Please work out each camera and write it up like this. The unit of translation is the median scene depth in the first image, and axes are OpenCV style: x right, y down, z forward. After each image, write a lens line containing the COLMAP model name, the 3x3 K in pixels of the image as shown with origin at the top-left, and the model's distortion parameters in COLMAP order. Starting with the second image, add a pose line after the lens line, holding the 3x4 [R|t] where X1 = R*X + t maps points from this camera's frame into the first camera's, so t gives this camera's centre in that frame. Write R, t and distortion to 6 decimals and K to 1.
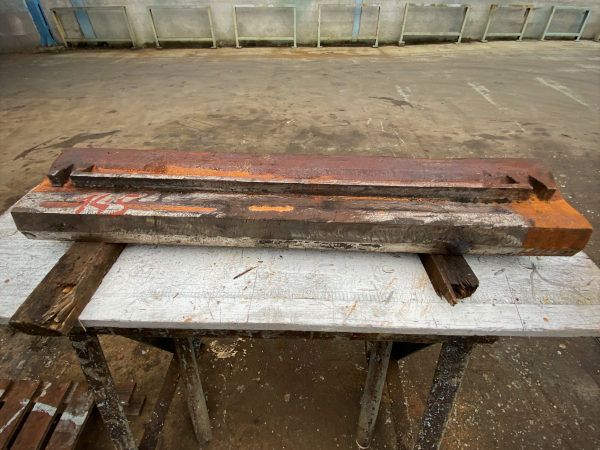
lens RADIAL K [[270.9, 0, 297.3], [0, 270.9, 221.0], [0, 0, 1]] dist [0.027014, -0.021690]
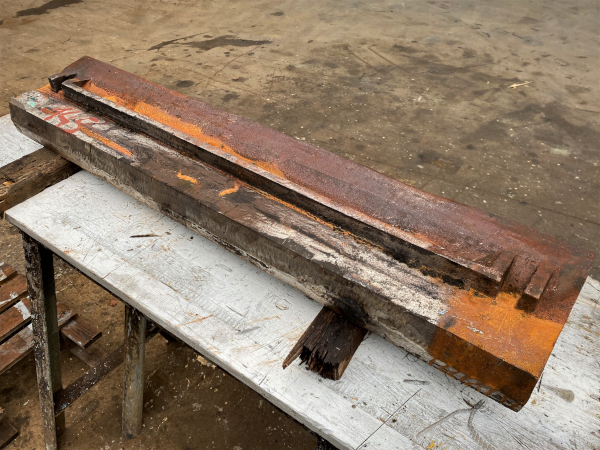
lens RADIAL K [[449.7, 0, 300.0], [0, 449.7, 225.0], [0, 0, 1]] dist [0.014759, -0.004249]
pose [[0.833854, 0.366098, -0.413109, 0.823658], [-0.362913, 0.927521, 0.089436, -0.157463], [0.415910, 0.075346, 0.906279, -0.119723]]
